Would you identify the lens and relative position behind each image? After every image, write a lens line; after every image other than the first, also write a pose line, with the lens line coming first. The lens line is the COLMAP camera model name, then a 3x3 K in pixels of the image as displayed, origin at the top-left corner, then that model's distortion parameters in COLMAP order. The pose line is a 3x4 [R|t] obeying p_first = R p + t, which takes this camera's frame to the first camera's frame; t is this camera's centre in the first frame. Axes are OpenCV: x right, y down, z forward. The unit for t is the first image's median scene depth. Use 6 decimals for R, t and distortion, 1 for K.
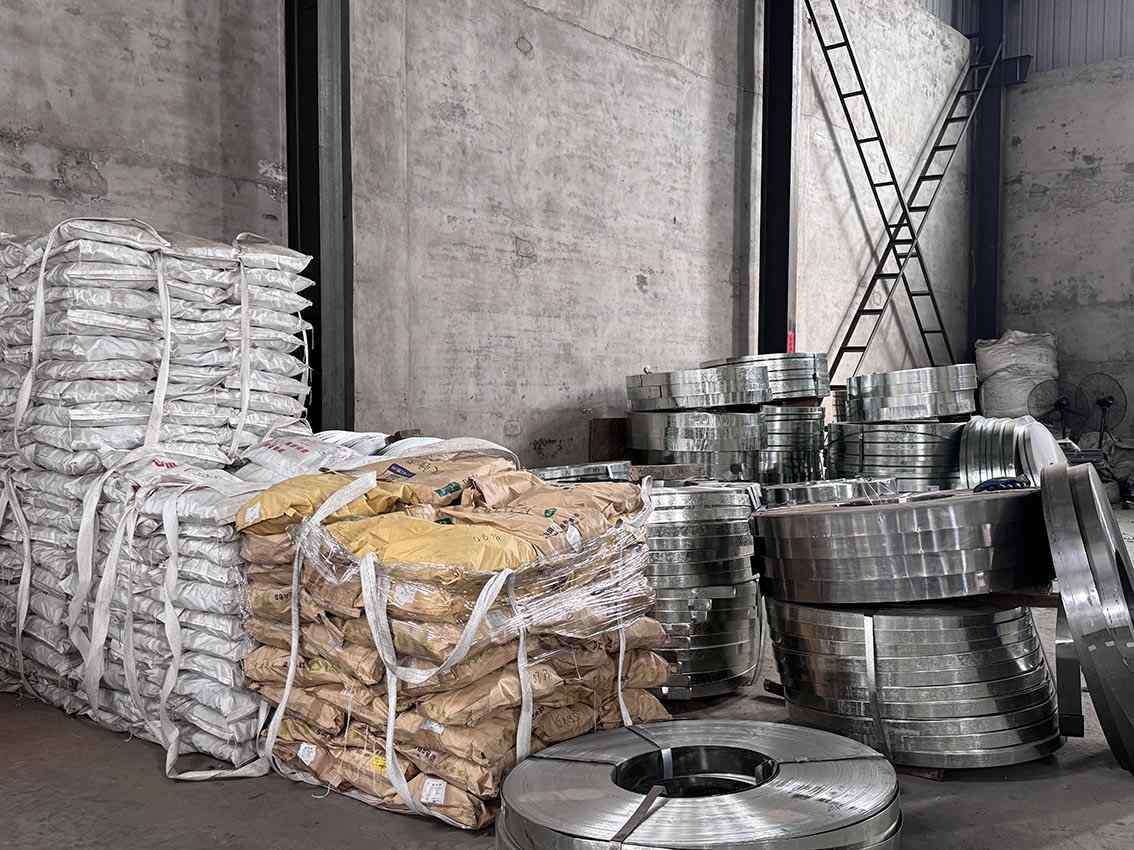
lens RADIAL K [[1170.5, 0, 566.1], [0, 1170.5, 428.6], [0, 0, 1]] dist [-0.025595, 0.000000]
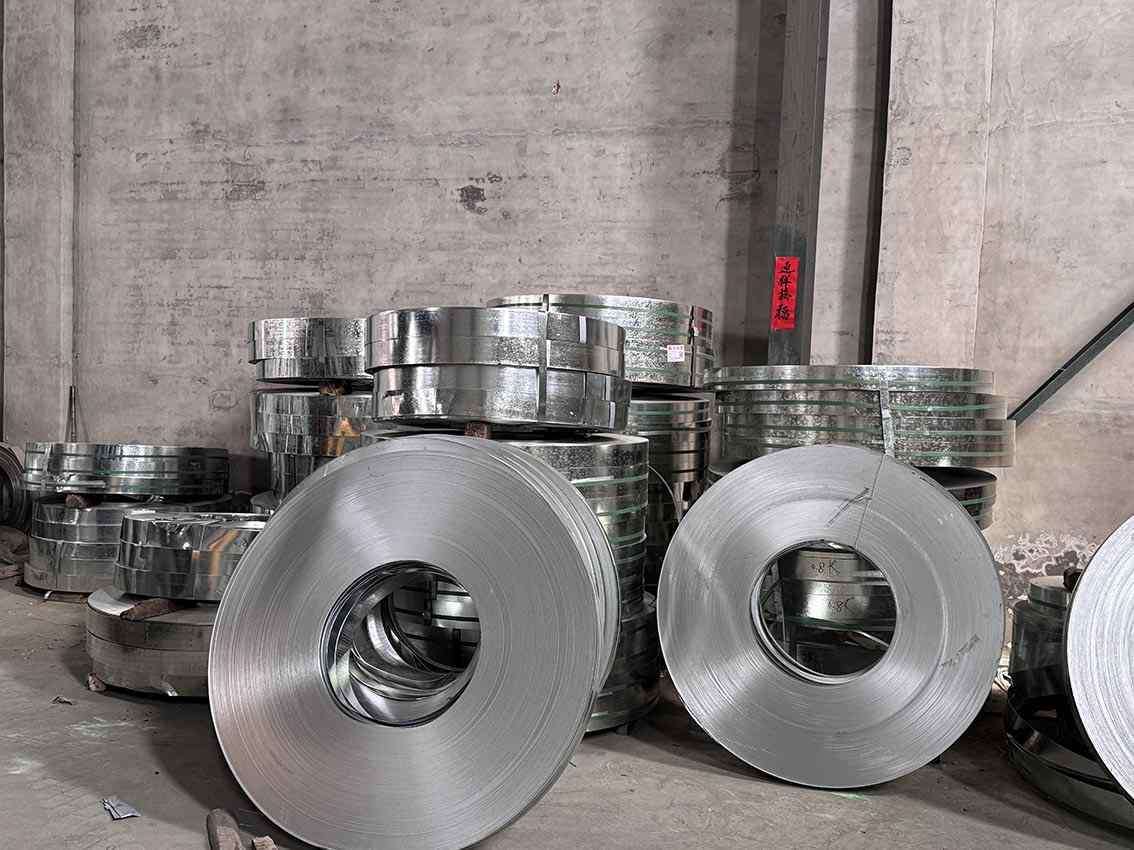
lens RADIAL K [[1170.5, 0, 566.4], [0, 1170.5, 422.9], [0, 0, 1]] dist [-0.025595, 0.000000]
pose [[0.316978, 0.059394, -0.946571, 0.811547], [-0.073095, 0.996599, 0.038055, -0.032581], [0.945612, 0.057127, 0.320241, 0.977702]]
